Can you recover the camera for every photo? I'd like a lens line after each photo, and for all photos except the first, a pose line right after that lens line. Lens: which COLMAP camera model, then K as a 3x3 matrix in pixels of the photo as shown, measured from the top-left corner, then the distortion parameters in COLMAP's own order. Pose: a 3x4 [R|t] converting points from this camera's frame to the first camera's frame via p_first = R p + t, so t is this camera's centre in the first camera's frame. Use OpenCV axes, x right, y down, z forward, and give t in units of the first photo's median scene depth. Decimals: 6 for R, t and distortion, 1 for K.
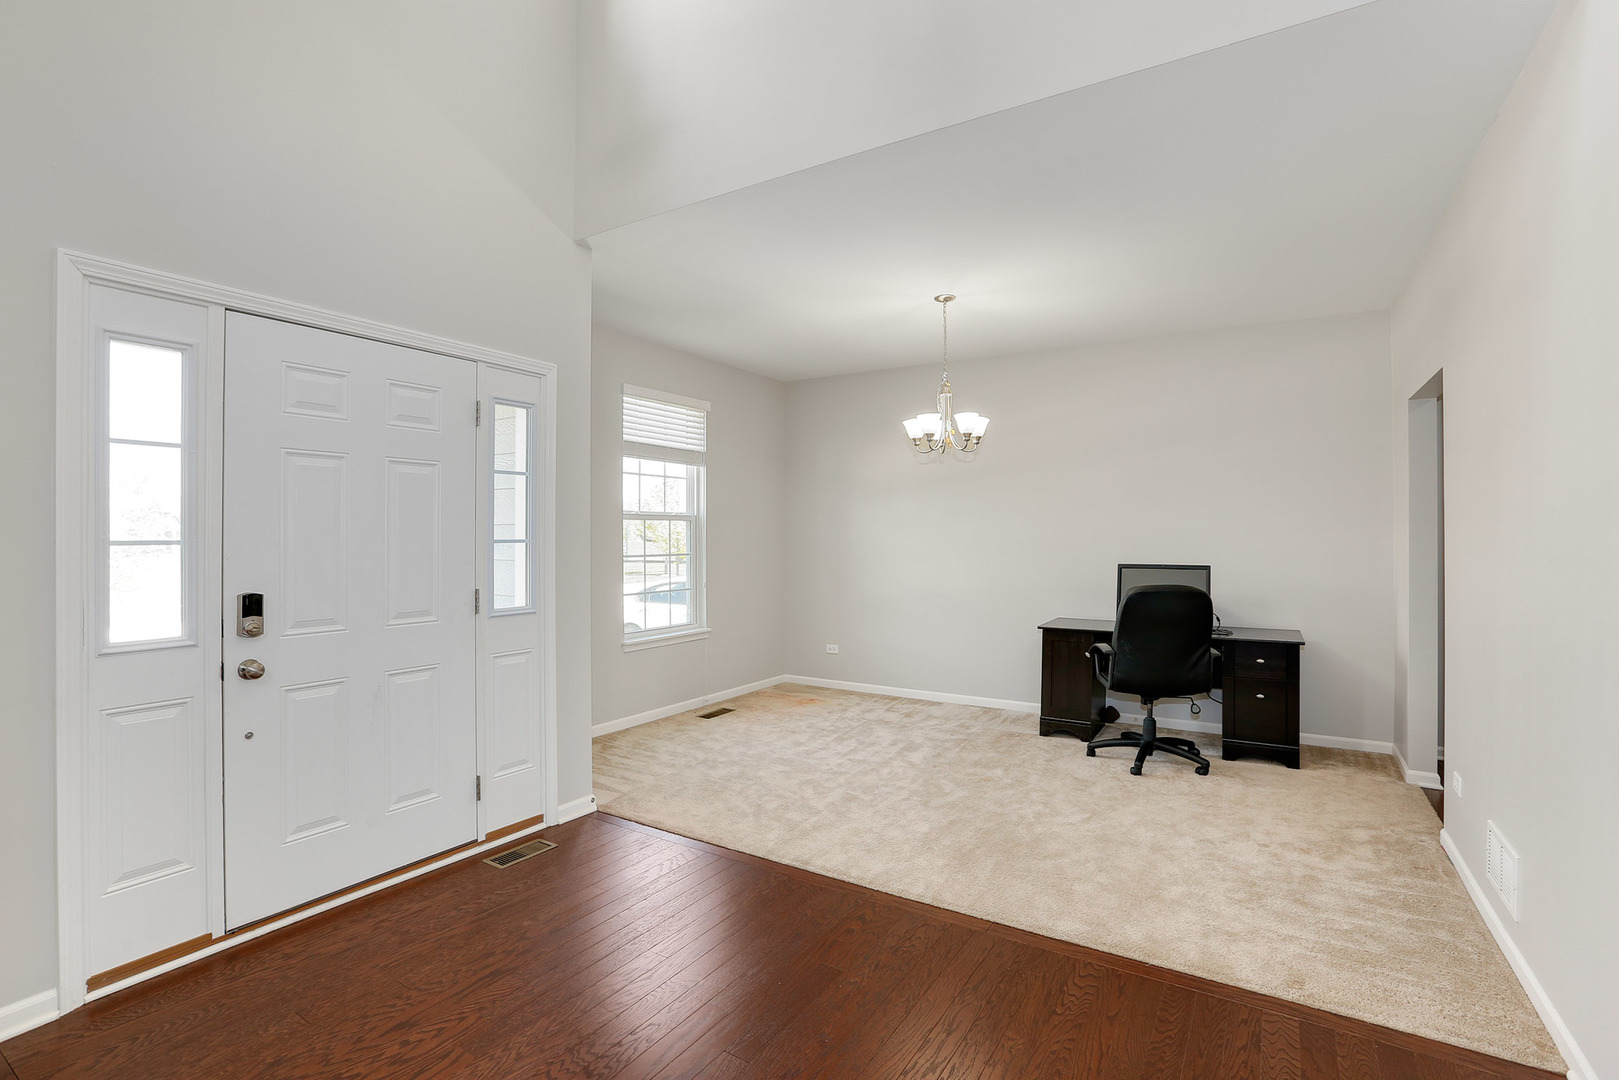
lens RADIAL K [[736.5, 0, 813.5], [0, 736.5, 530.2], [0, 0, 1]] dist [-0.036467, 0.003553]
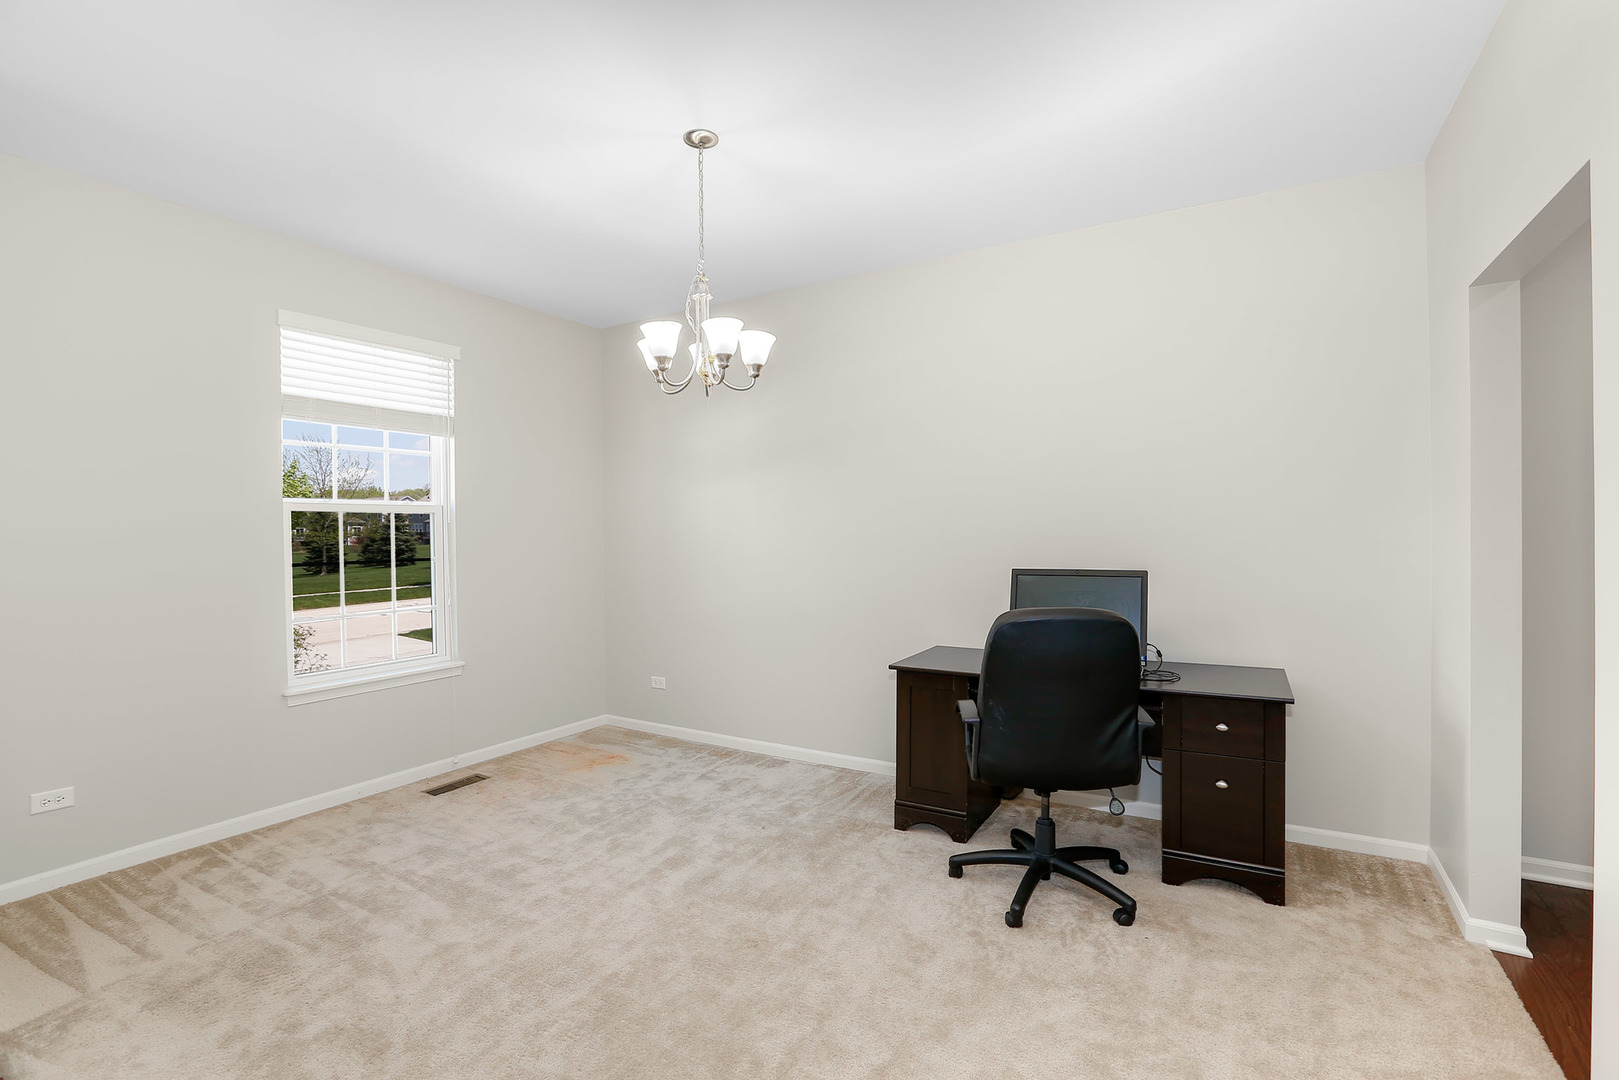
lens RADIAL K [[736.5, 0, 803.0], [0, 736.5, 537.7], [0, 0, 1]] dist [-0.036467, 0.003553]
pose [[0.999816, -0.012253, 0.014750, 0.247732], [0.012015, 0.999799, 0.016077, 0.005887], [-0.014944, -0.015897, 0.999762, 0.383806]]
